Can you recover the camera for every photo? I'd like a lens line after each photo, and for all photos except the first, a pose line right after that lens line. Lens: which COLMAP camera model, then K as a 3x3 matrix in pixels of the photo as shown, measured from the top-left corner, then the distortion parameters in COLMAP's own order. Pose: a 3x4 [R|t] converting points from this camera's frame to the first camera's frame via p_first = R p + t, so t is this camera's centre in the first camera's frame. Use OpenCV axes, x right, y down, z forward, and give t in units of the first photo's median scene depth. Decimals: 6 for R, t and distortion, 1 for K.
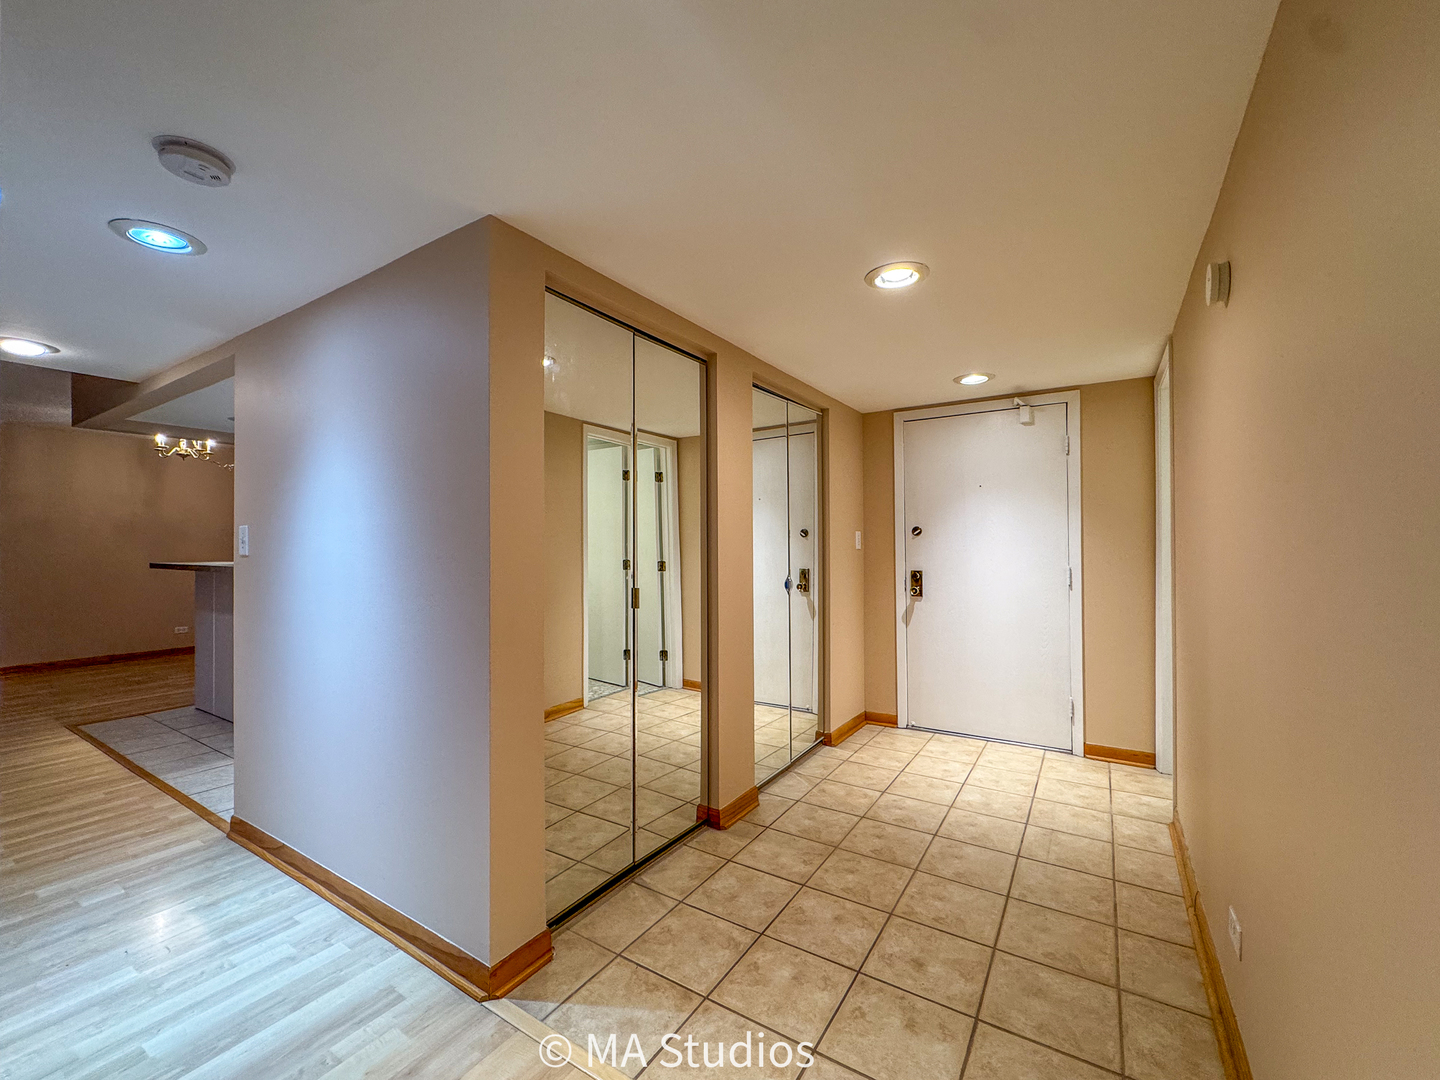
lens RADIAL K [[581.4, 0, 728.4], [0, 581.4, 549.5], [0, 0, 1]] dist [-0.005404, 0.002367]
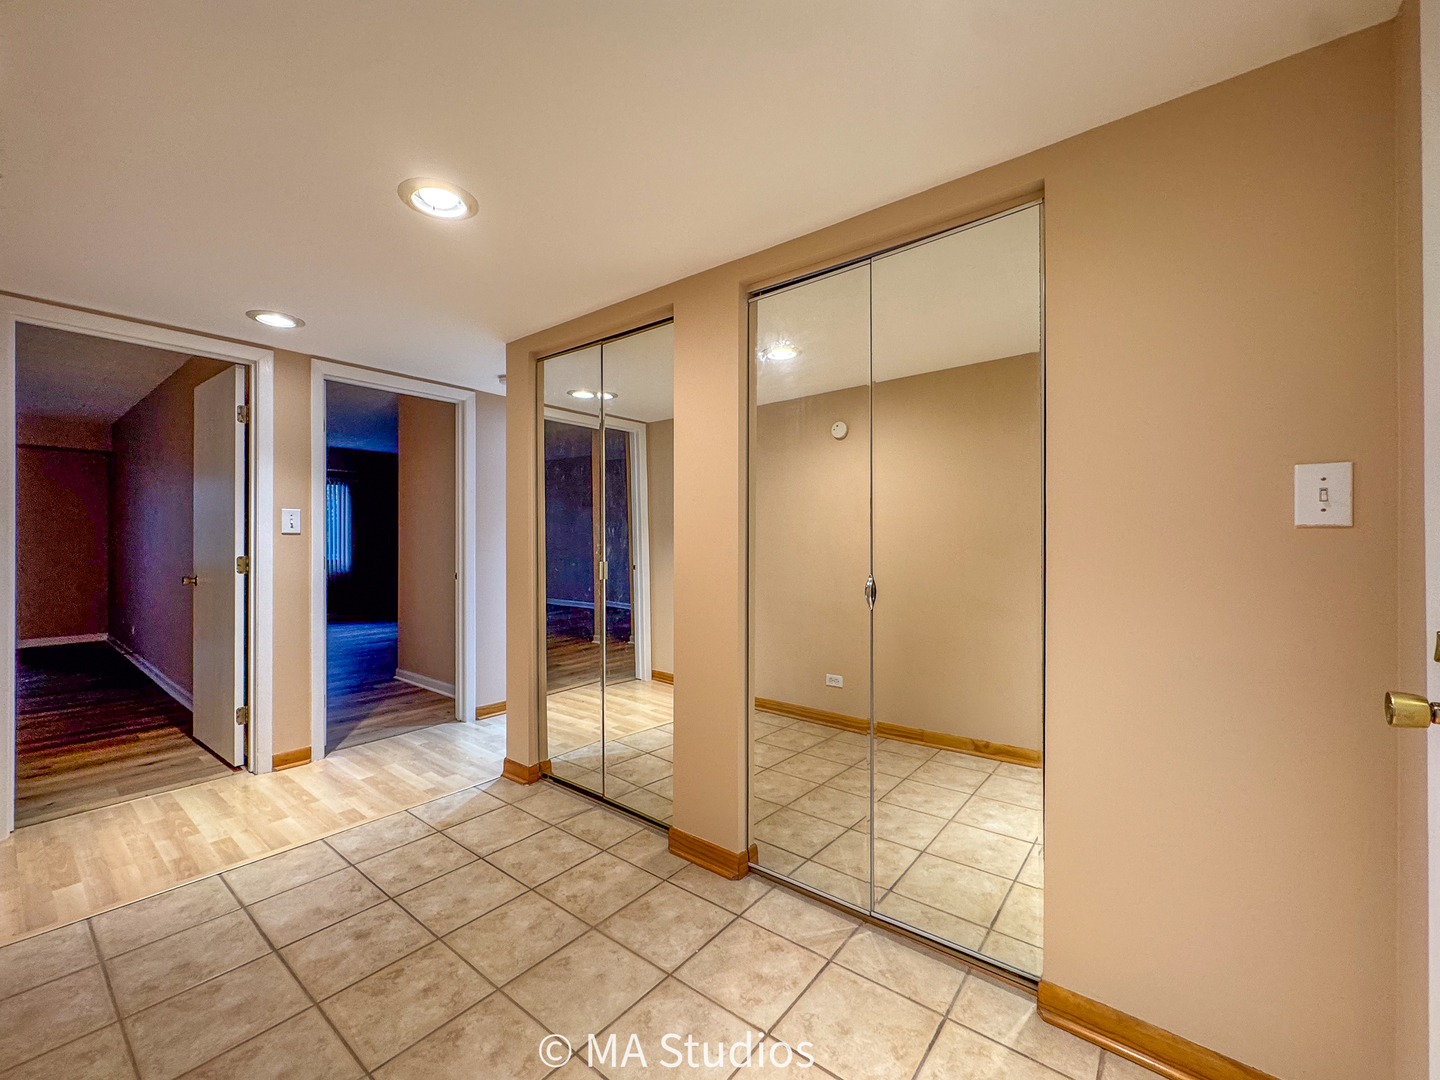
lens RADIAL K [[581.4, 0, 712.9], [0, 581.4, 541.8], [0, 0, 1]] dist [-0.005404, 0.002367]
pose [[-0.092070, 0.011784, -0.995683, 1.048594], [-0.006731, 0.999900, 0.012456, 0.003437], [0.995730, 0.007849, -0.091981, 1.397394]]
